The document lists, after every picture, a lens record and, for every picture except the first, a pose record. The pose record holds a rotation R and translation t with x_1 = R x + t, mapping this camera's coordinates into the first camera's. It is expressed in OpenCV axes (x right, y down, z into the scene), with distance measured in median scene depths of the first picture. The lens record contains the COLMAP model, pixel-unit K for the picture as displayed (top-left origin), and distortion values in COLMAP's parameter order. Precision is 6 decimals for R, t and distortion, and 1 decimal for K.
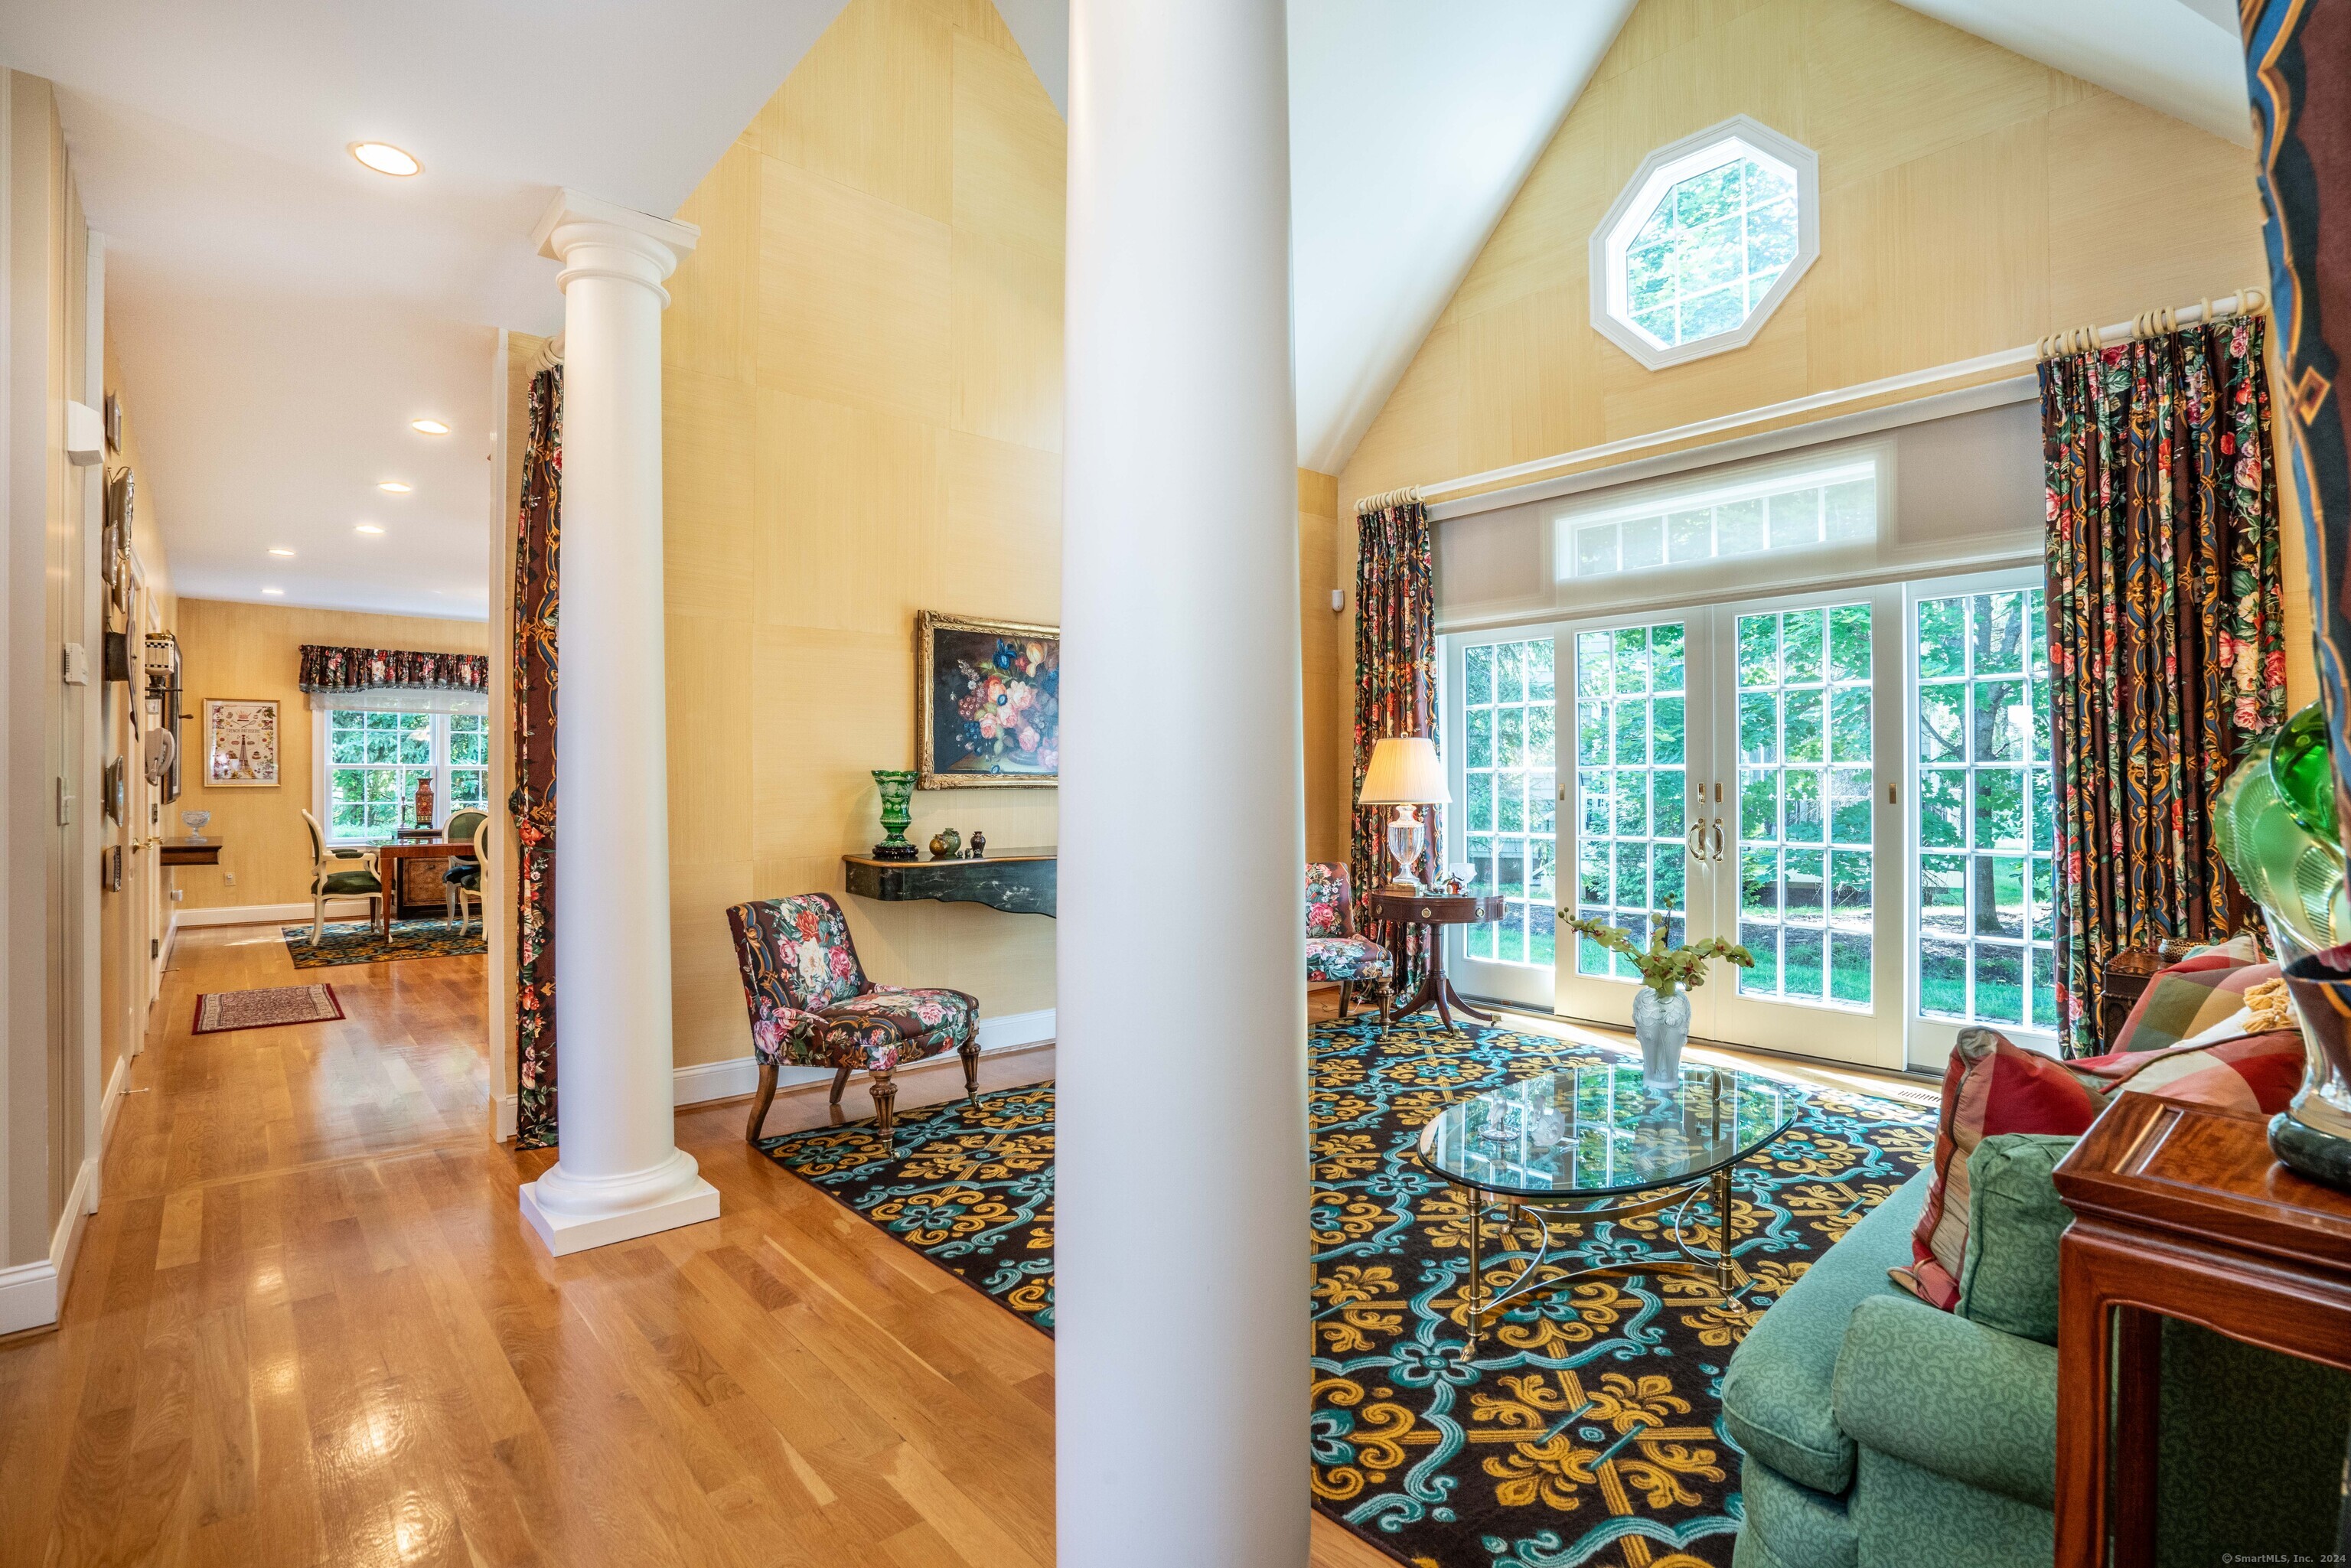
lens RADIAL K [[1115.9, 0, 1181.5], [0, 1115.9, 780.9], [0, 0, 1]] dist [-0.038224, 0.006448]
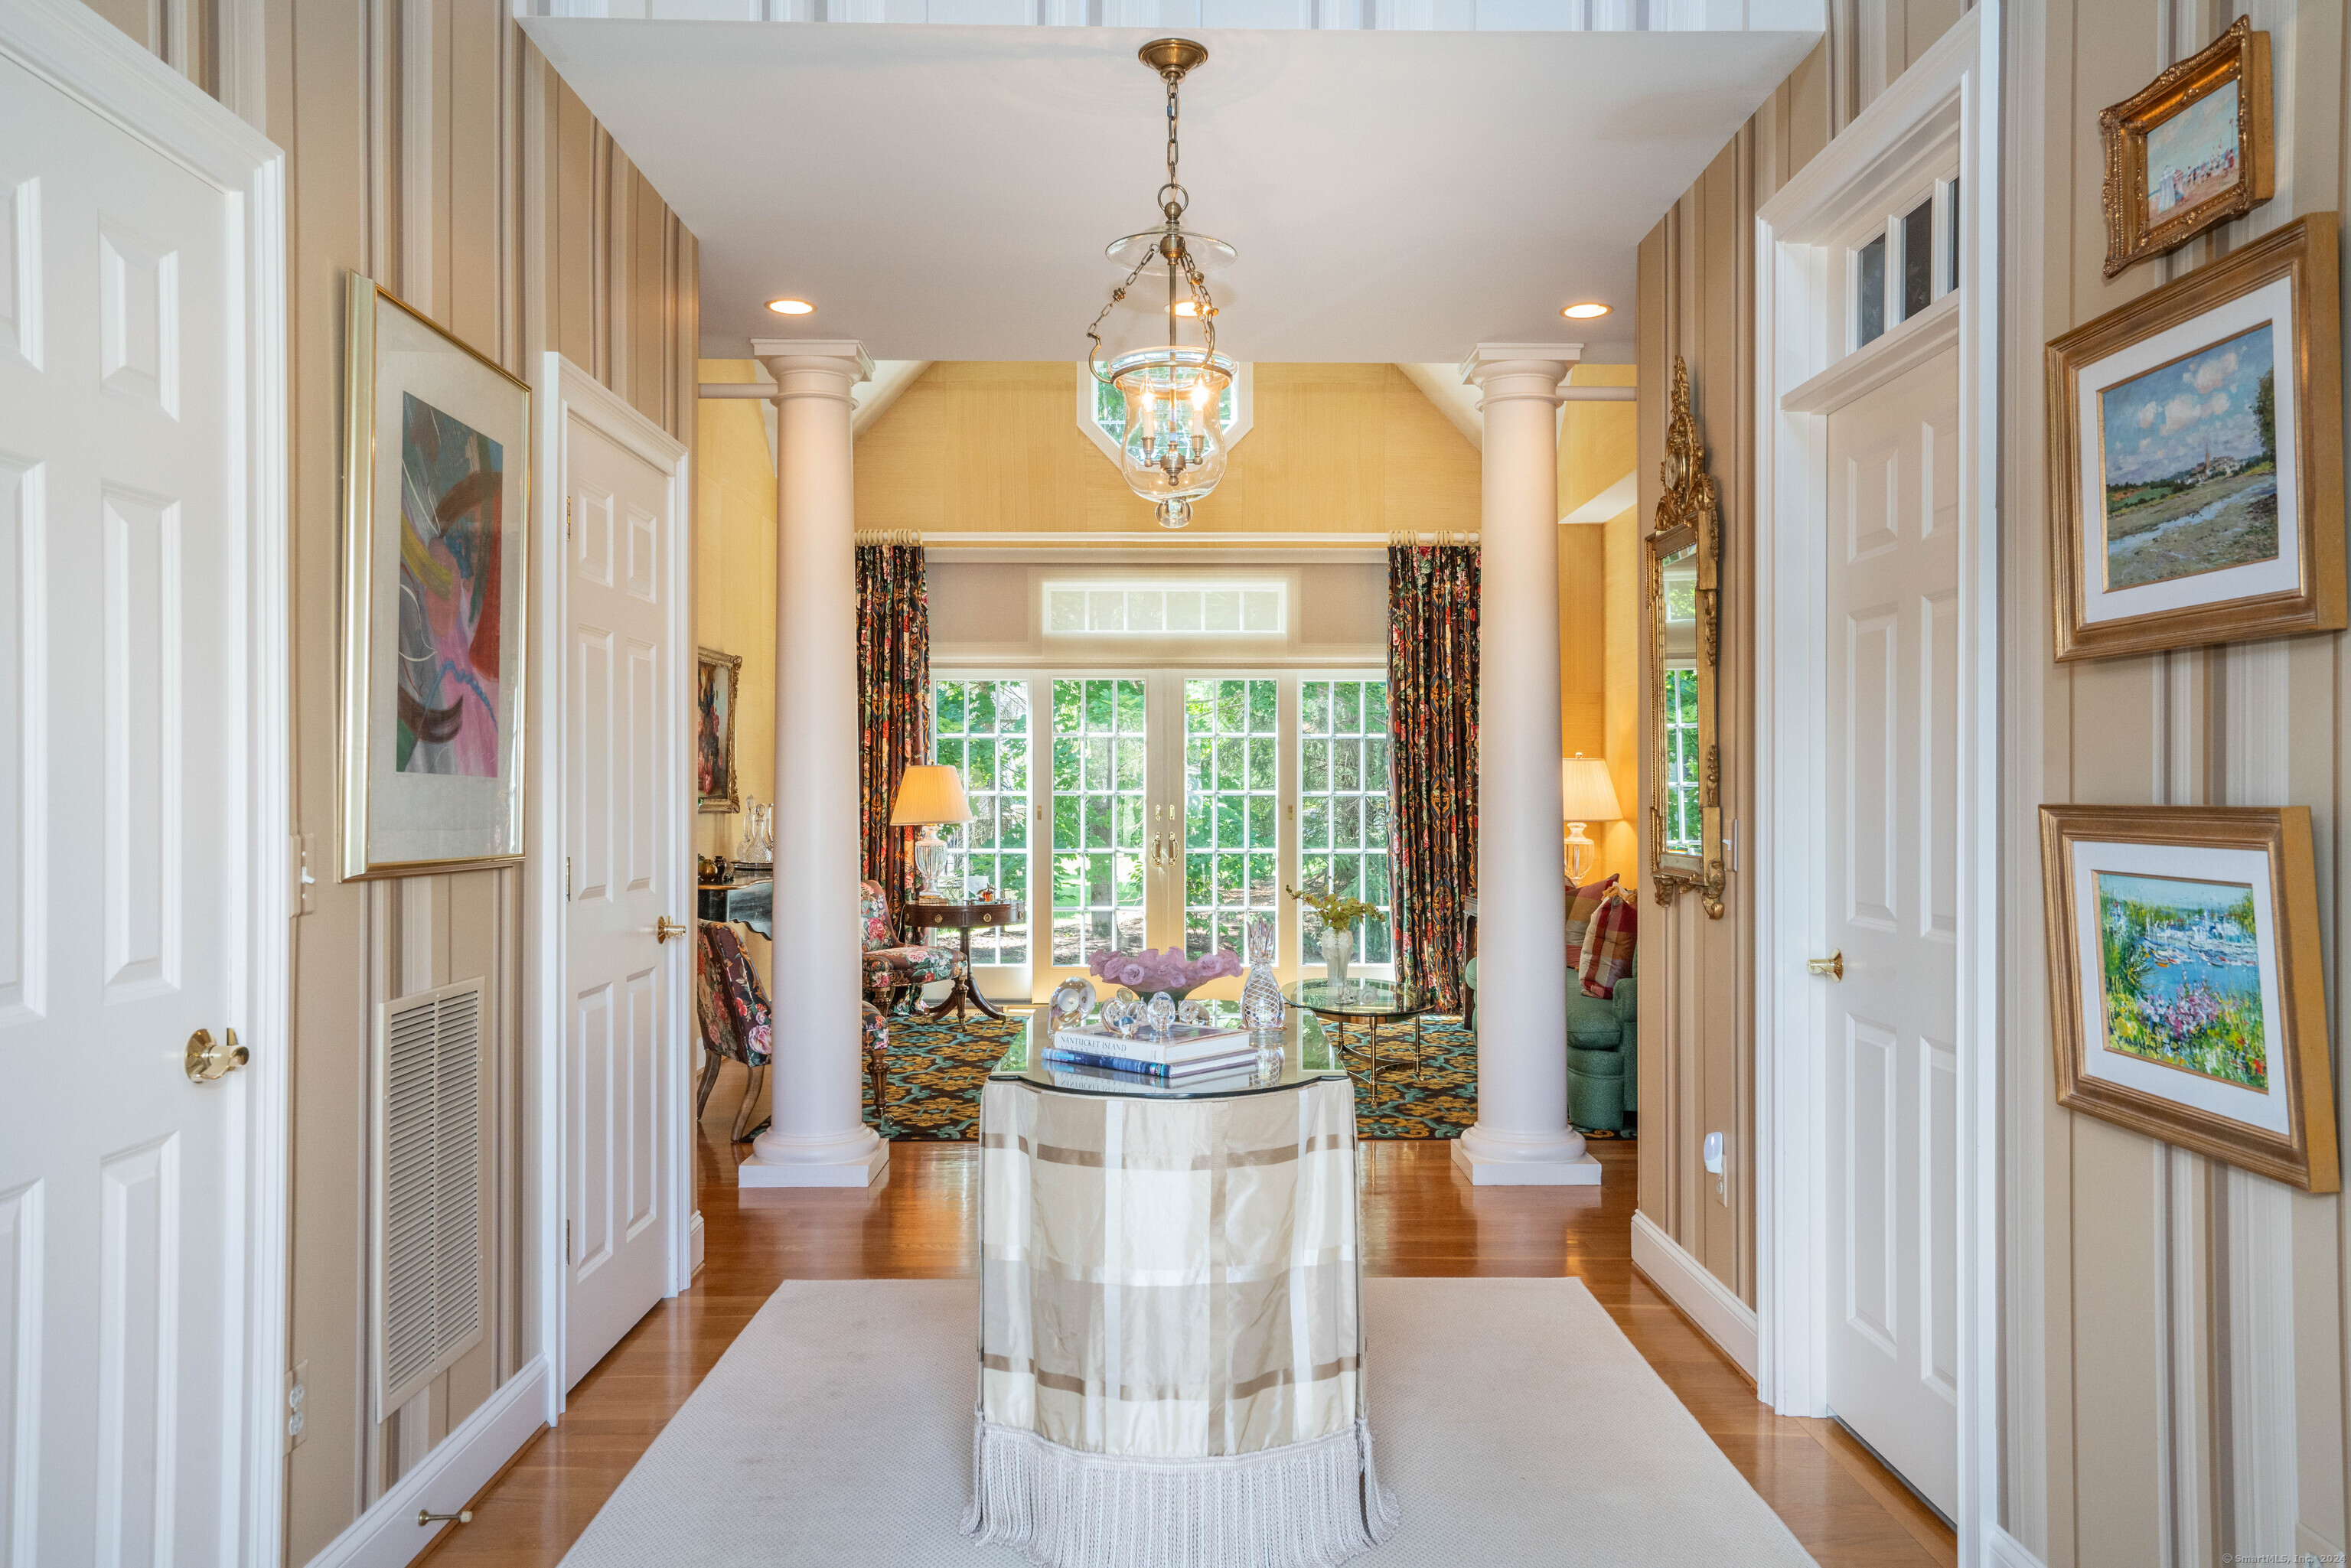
lens RADIAL K [[1729.0, 0, 1183.6], [0, 1729.0, 784.2], [0, 0, 1]] dist [-0.000432, 0.034071]
pose [[0.648742, 0.007629, 0.760970, -1.247058], [-0.002461, 0.999966, -0.007927, -0.008170], [-0.761005, 0.003270, 0.648738, -0.397677]]
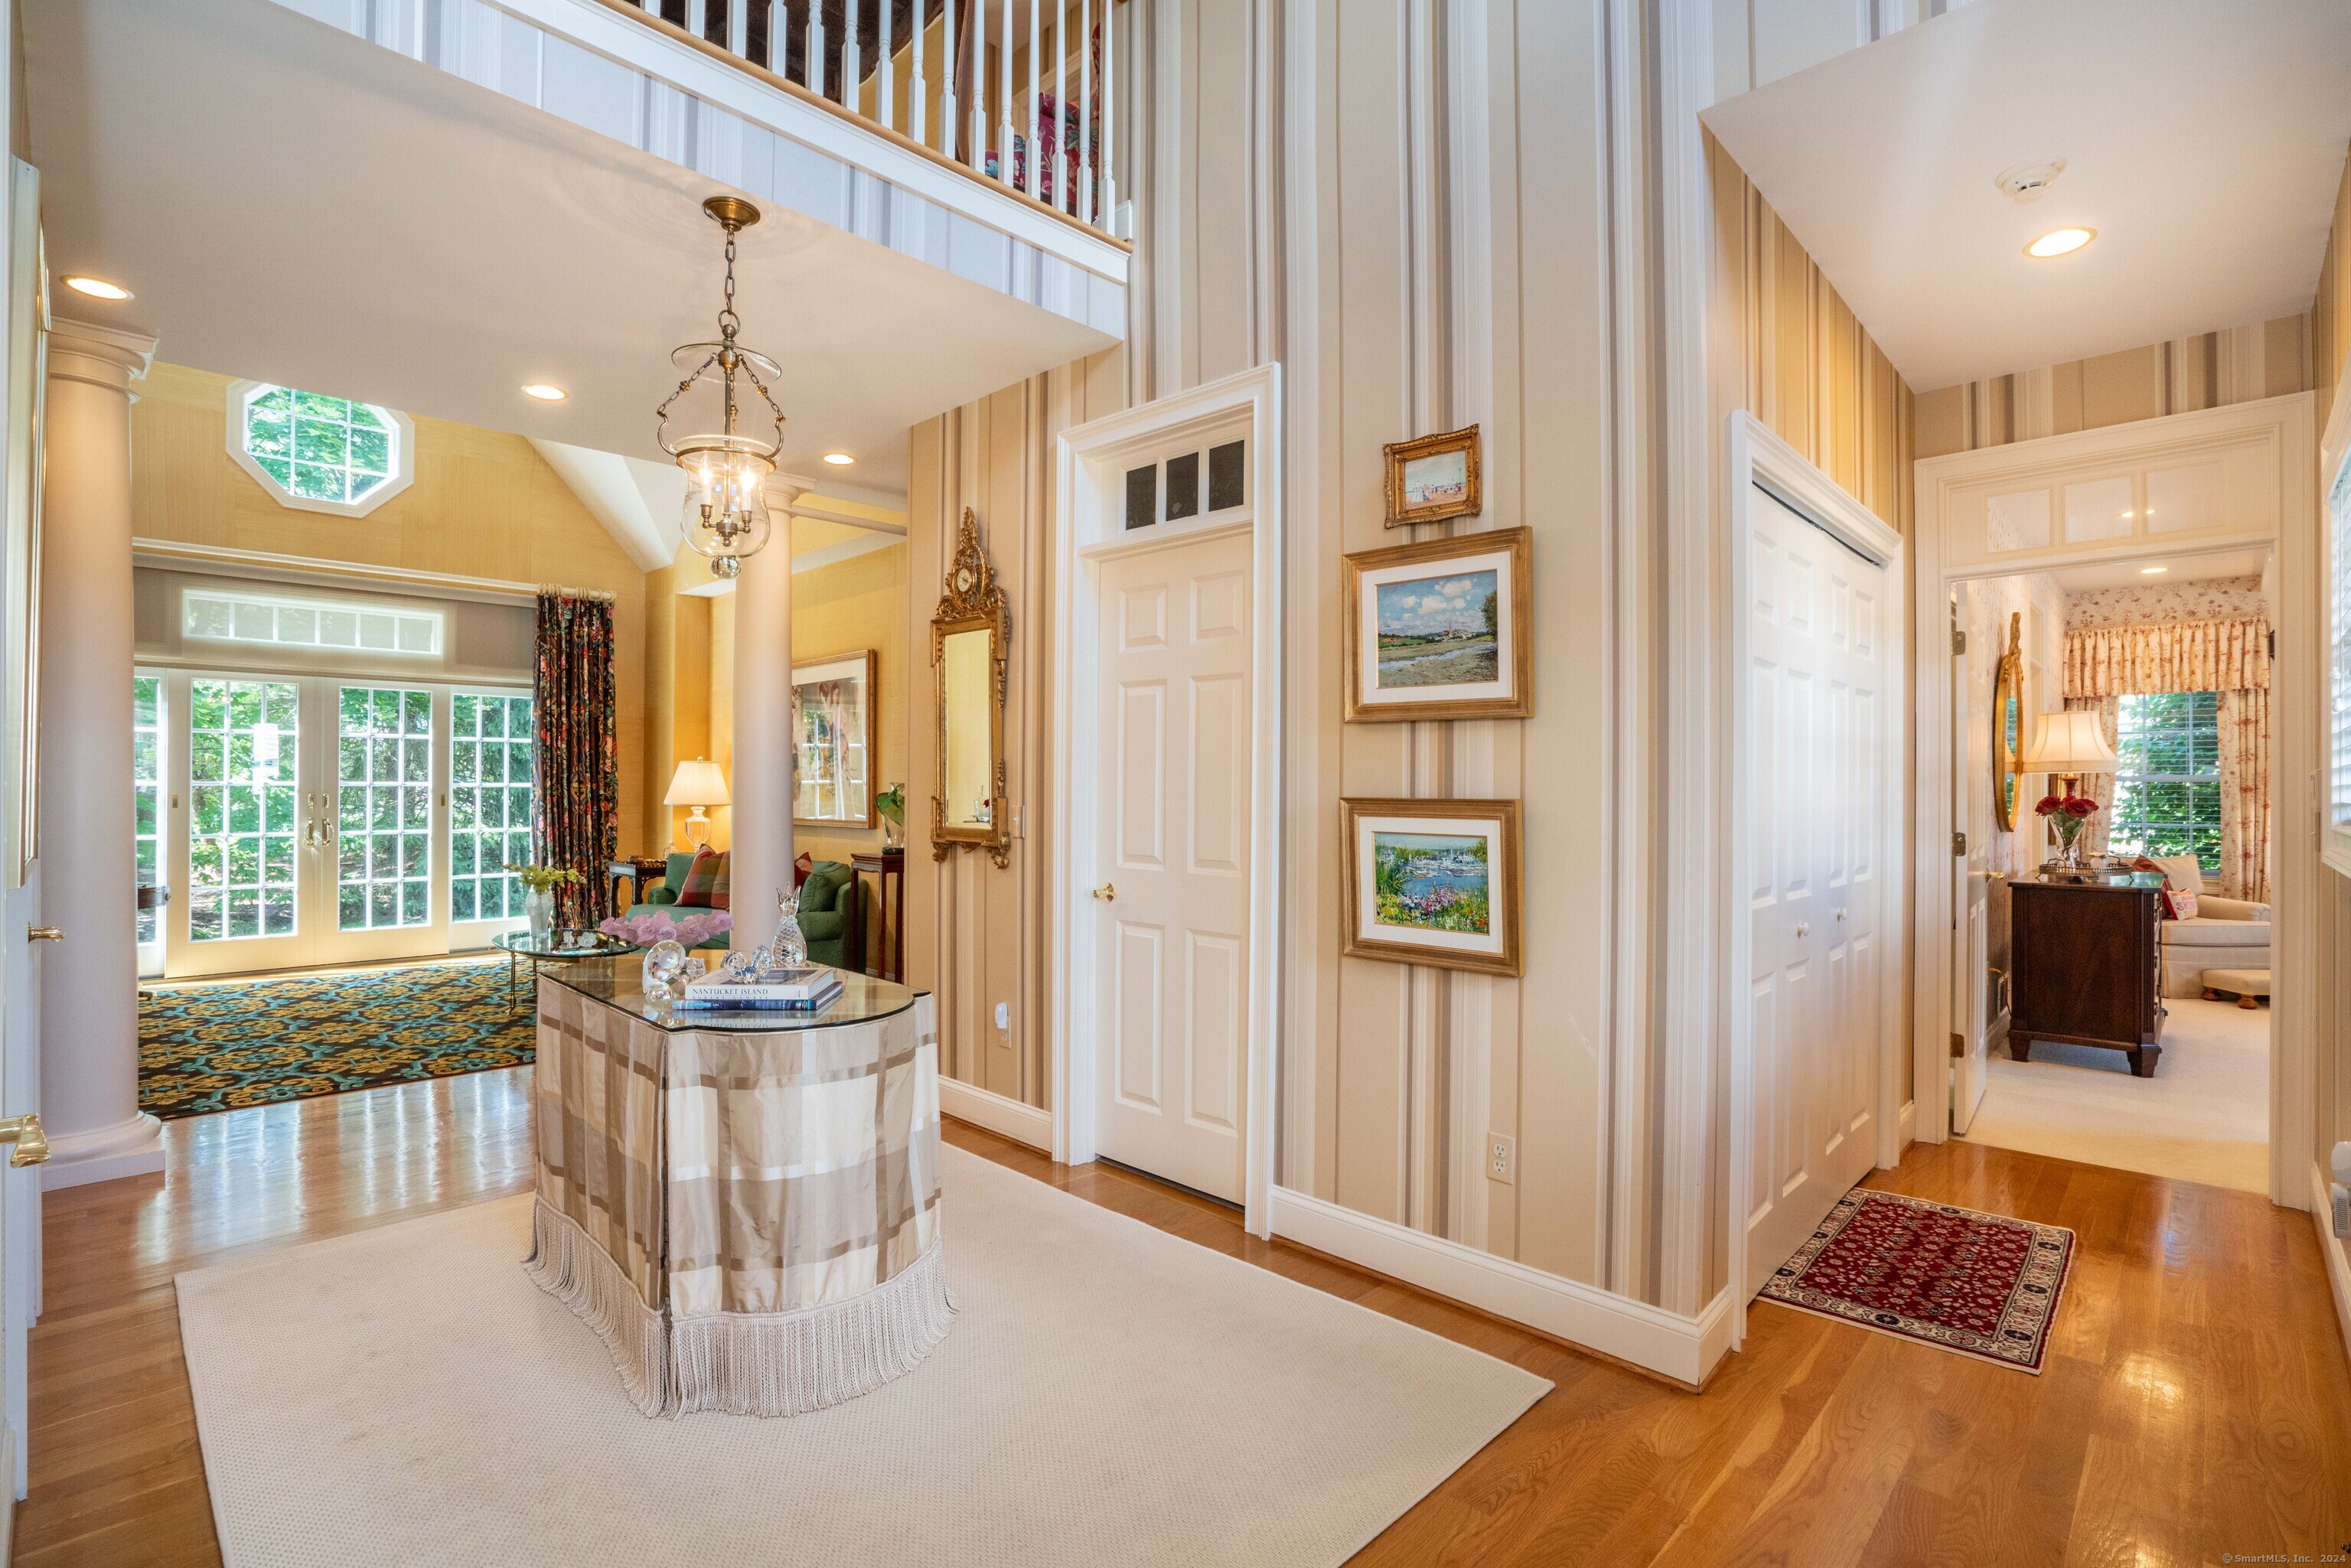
lens RADIAL K [[1115.9, 0, 1200.0], [0, 1115.9, 780.5], [0, 0, 1]] dist [-0.038224, 0.006448]
pose [[-0.095752, 0.009002, 0.995364, -1.320244], [-0.005024, 0.999942, -0.009526, -0.010332], [-0.995393, -0.005913, -0.095702, -0.064635]]
